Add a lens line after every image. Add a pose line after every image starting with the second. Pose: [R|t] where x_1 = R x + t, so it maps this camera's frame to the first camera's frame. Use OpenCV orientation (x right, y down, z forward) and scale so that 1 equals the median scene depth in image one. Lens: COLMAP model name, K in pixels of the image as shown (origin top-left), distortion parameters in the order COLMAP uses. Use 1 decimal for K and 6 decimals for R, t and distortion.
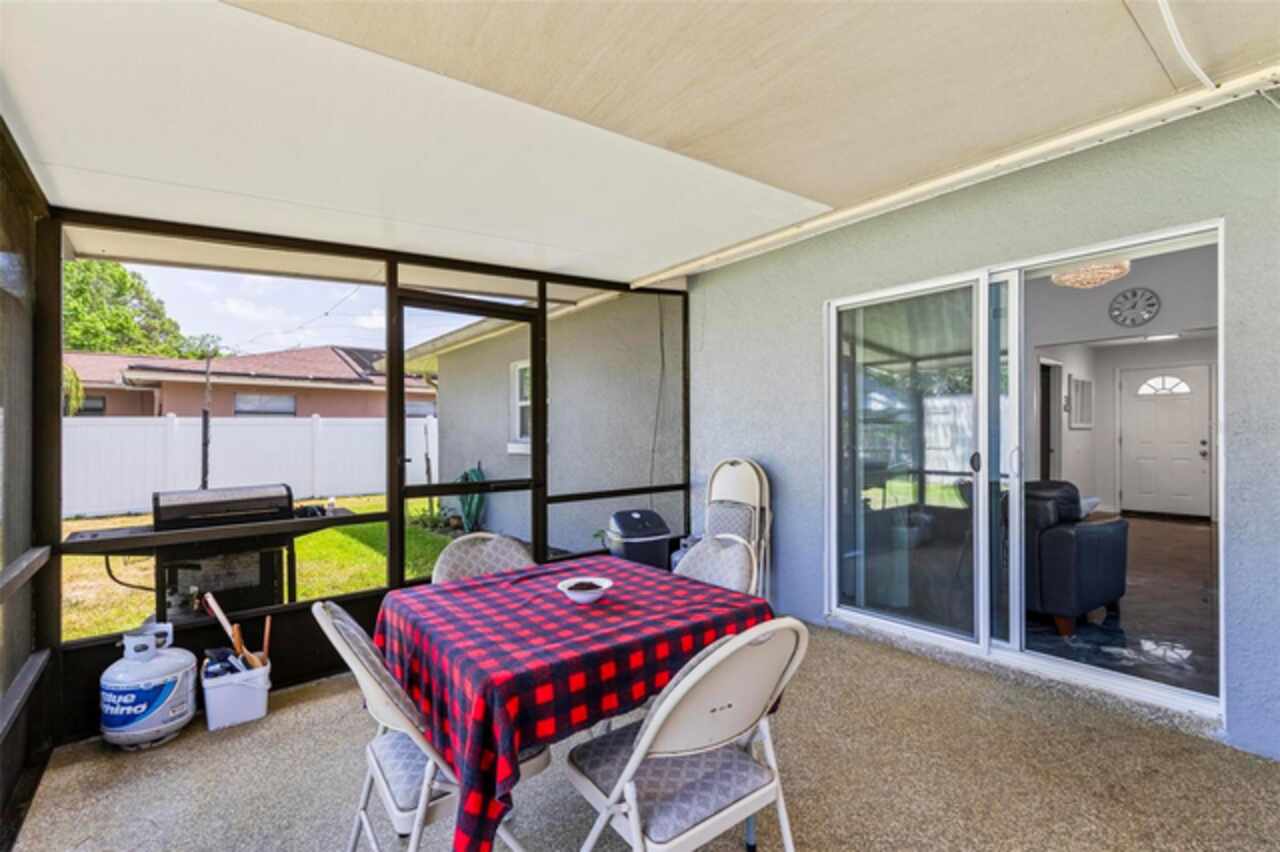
lens RADIAL K [[574.7, 0, 638.5], [0, 574.7, 431.9], [0, 0, 1]] dist [0.008176, -0.002221]
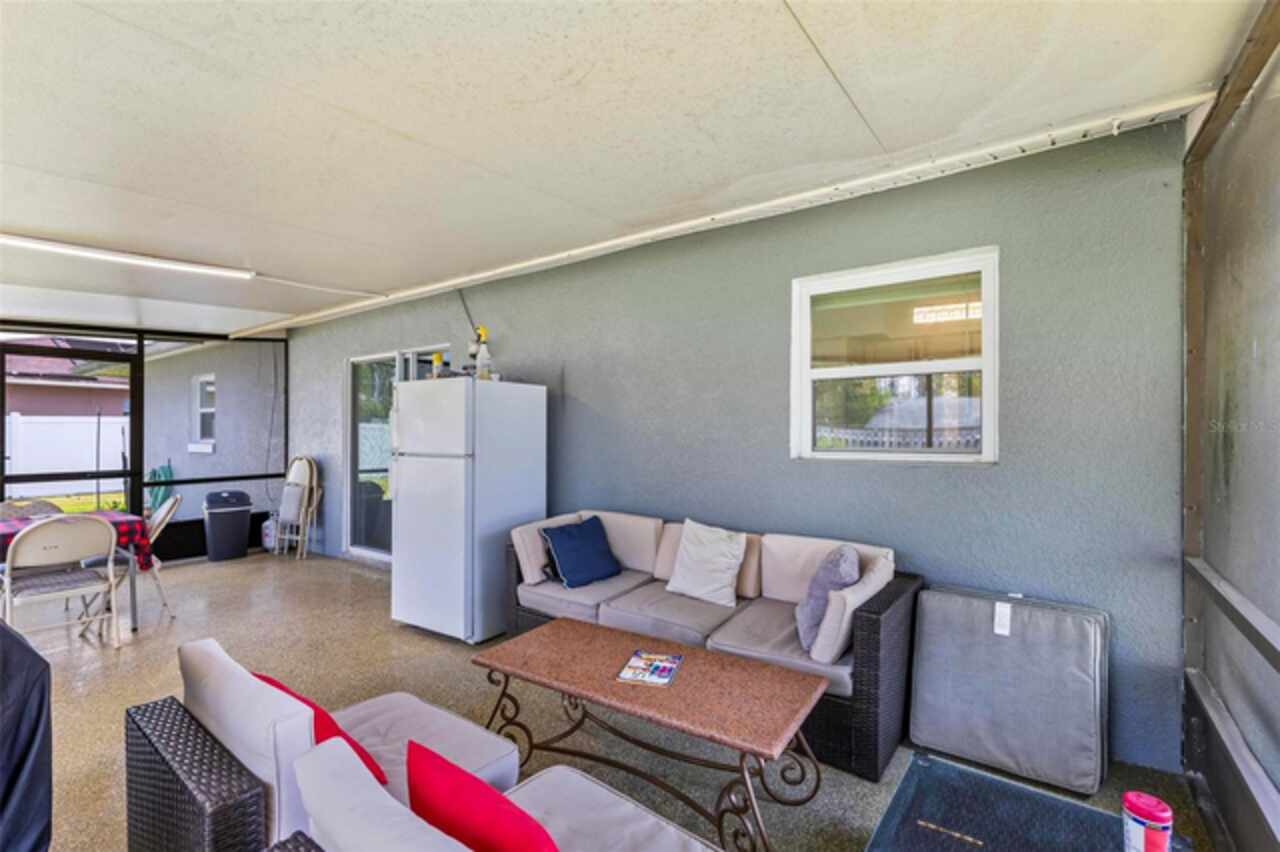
lens RADIAL K [[574.7, 0, 639.5], [0, 574.7, 423.2], [0, 0, 1]] dist [0.008176, -0.002221]
pose [[0.963214, 0.009034, 0.268583, 0.607589], [-0.006401, 0.999923, -0.010677, -0.027841], [-0.268659, 0.008565, 0.963197, -0.691123]]
